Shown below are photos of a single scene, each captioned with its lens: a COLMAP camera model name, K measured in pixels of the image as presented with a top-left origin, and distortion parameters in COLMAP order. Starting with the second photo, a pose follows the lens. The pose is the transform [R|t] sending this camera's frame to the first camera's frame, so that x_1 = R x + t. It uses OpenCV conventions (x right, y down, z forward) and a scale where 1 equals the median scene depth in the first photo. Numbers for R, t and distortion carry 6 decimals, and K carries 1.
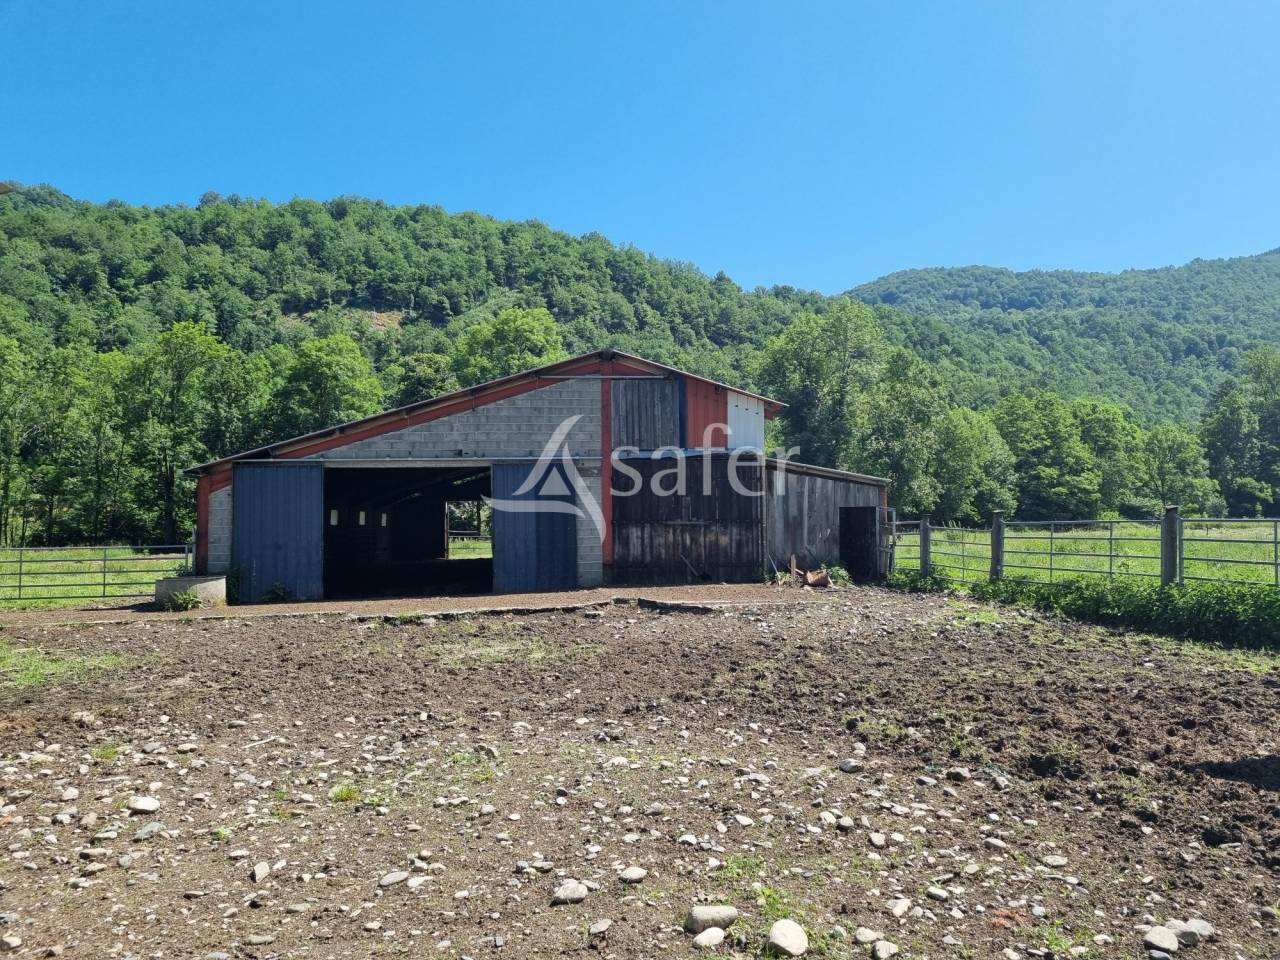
lens RADIAL K [[967.0, 0, 640.0], [0, 967.0, 480.0], [0, 0, 1]] dist [0.060271, -0.046374]
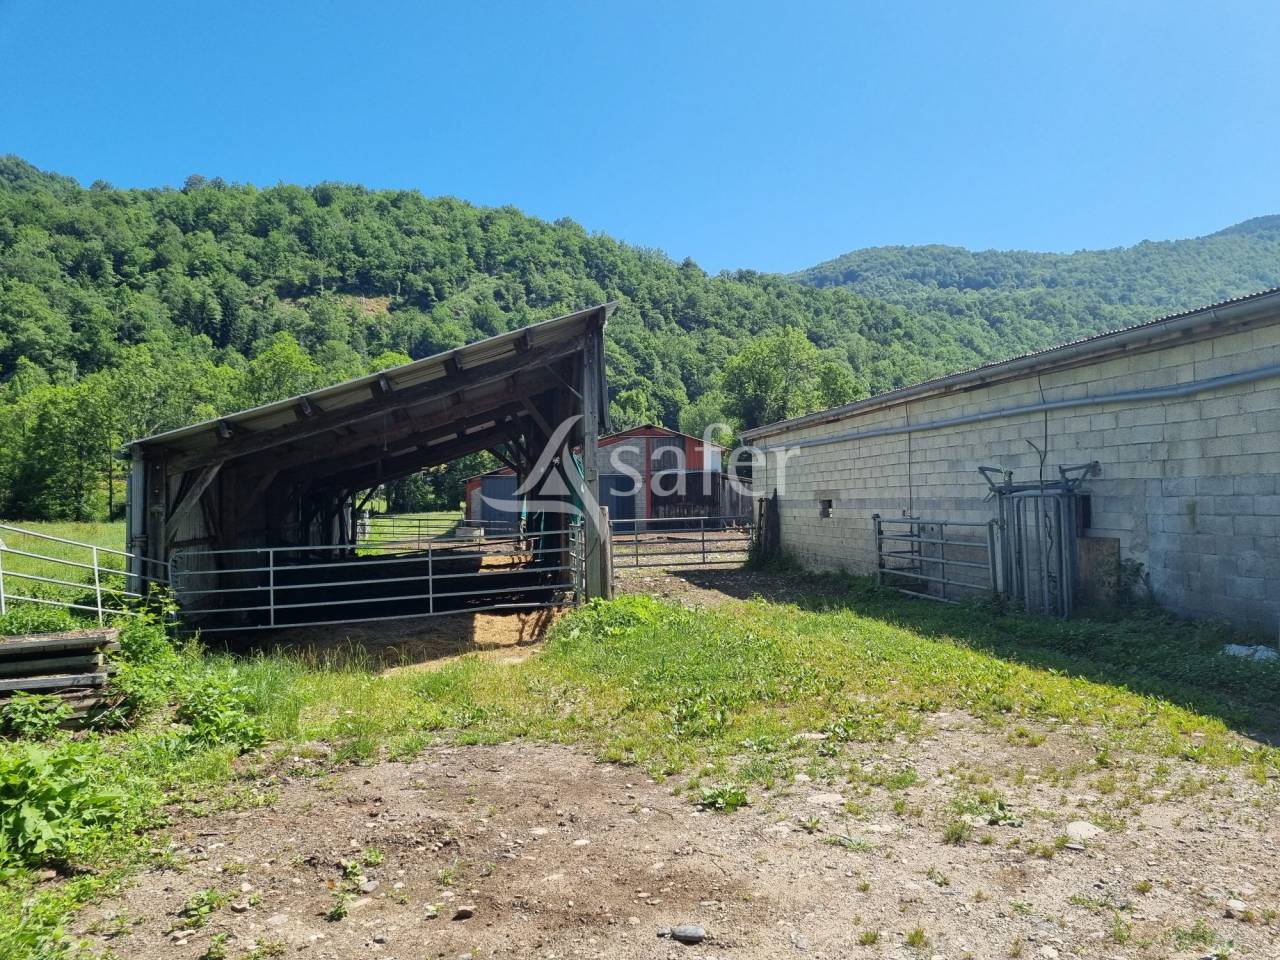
lens RADIAL K [[967.0, 0, 640.0], [0, 967.0, 480.0], [0, 0, 1]] dist [0.060271, -0.046374]
pose [[0.999328, 0.002024, 0.036598, -0.008080], [-0.003084, 0.999577, 0.028919, -0.004374], [-0.036524, -0.029013, 0.998912, -0.070528]]
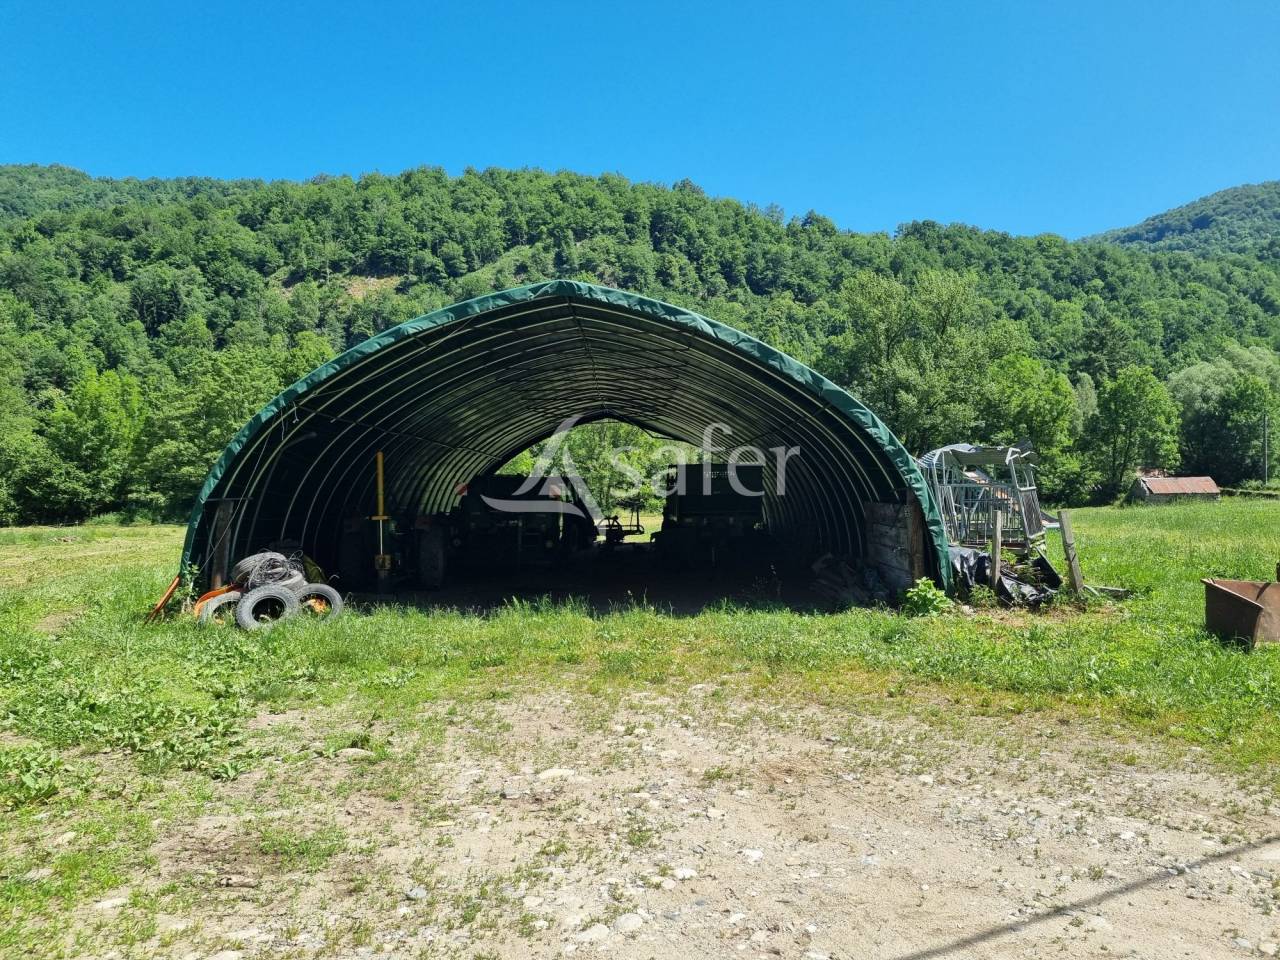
lens RADIAL K [[967.0, 0, 640.0], [0, 967.0, 480.0], [0, 0, 1]] dist [0.060271, -0.046374]
pose [[0.942812, 0.017884, -0.332844, 0.291602], [-0.003017, 0.998977, 0.045127, -0.008082], [0.333311, -0.041542, 0.941901, 0.110247]]
